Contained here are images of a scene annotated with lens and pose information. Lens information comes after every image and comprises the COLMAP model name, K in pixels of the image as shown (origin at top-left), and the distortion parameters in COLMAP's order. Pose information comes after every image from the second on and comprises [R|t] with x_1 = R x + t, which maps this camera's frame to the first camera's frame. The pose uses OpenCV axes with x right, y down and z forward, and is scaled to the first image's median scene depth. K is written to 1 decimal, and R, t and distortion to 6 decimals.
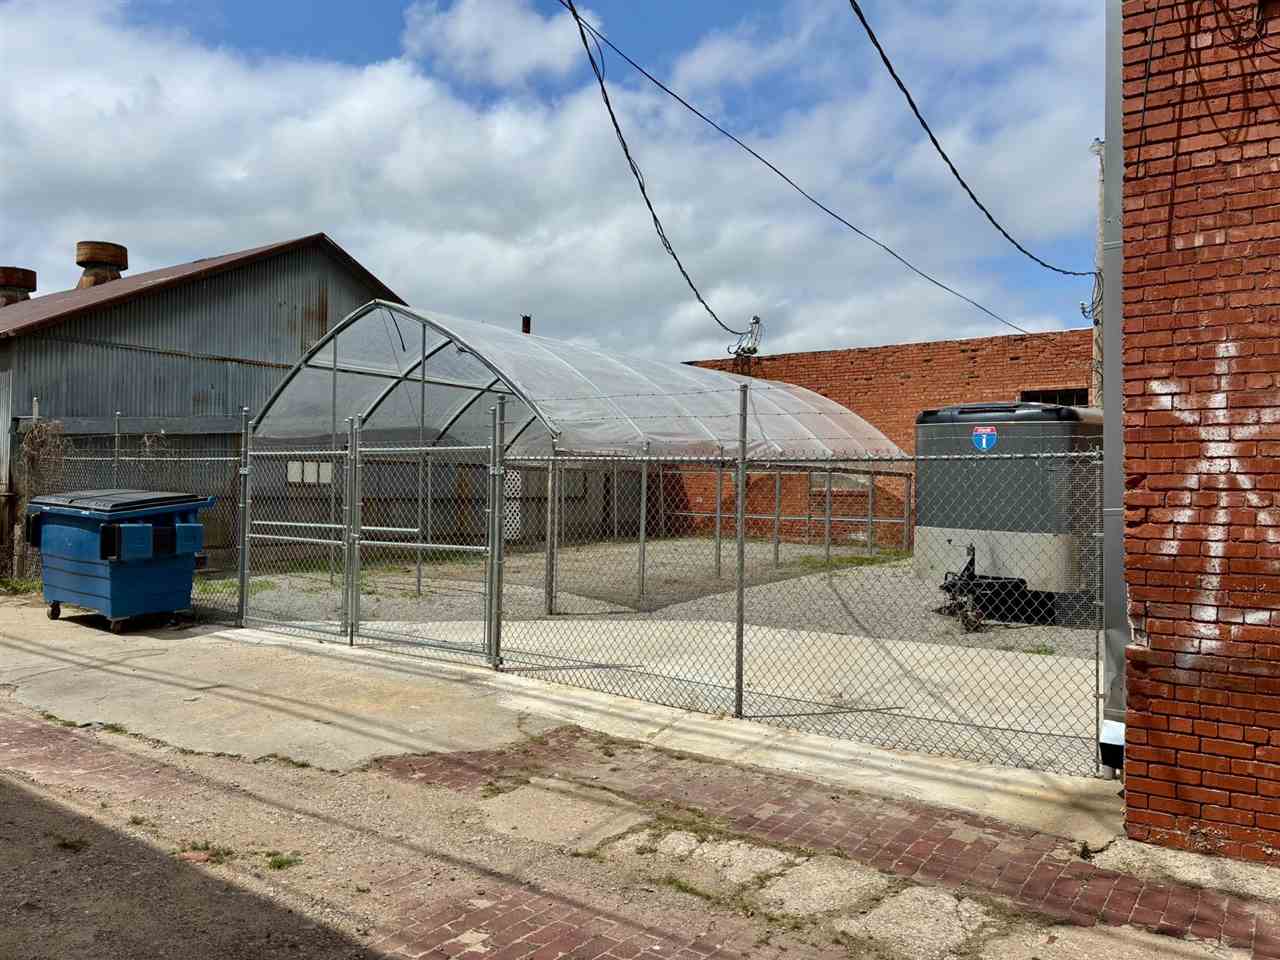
lens RADIAL K [[953.7, 0, 640.0], [0, 953.7, 480.0], [0, 0, 1]] dist [0.002730, -0.000895]
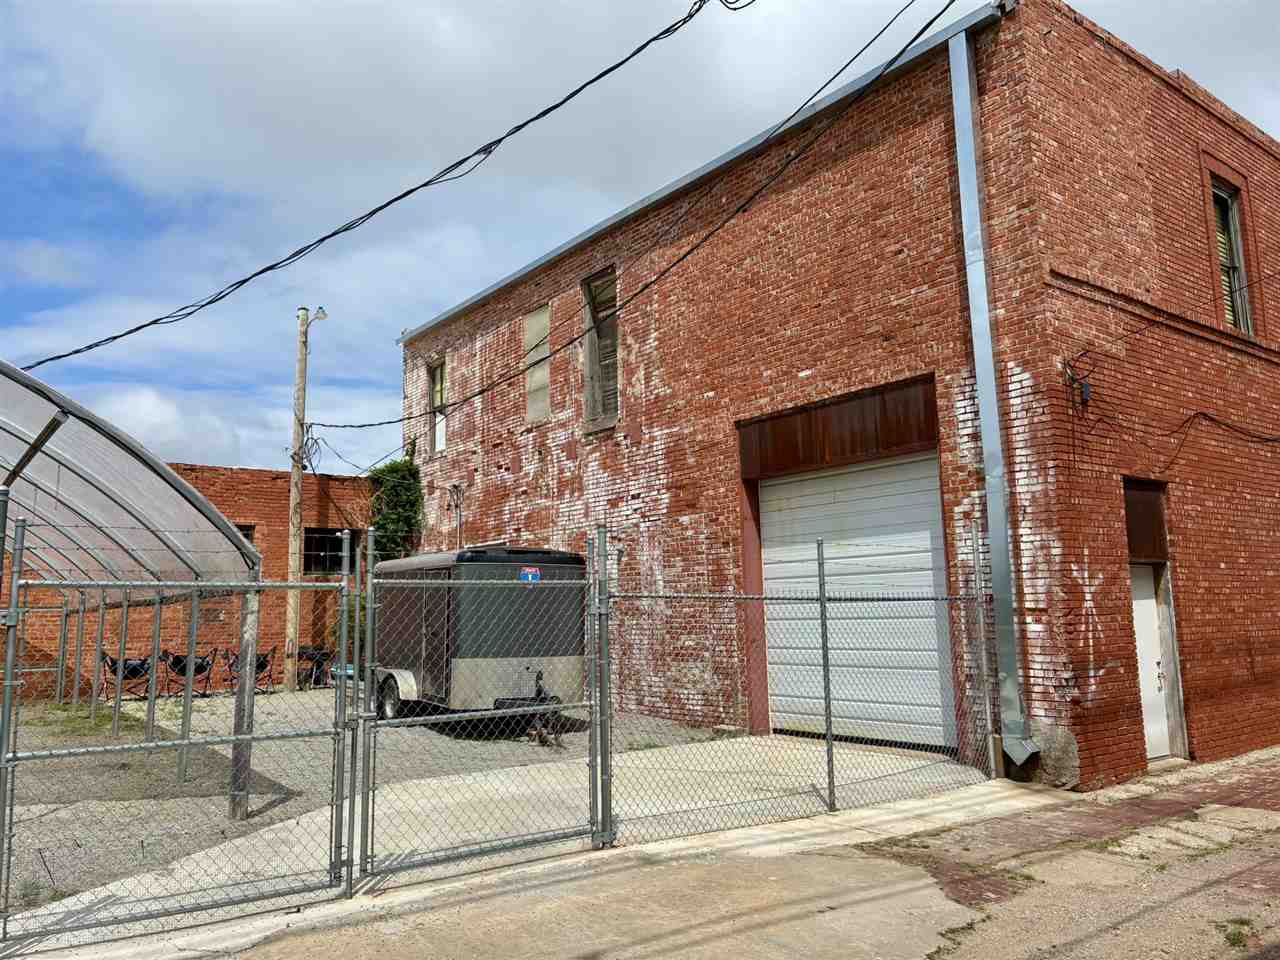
lens RADIAL K [[953.7, 0, 640.0], [0, 953.7, 480.0], [0, 0, 1]] dist [0.002730, -0.000895]
pose [[0.295961, 0.119355, 0.947714, -1.803540], [0.010320, 0.991705, -0.128118, -0.027293], [-0.955144, 0.047698, 0.292274, 1.316856]]
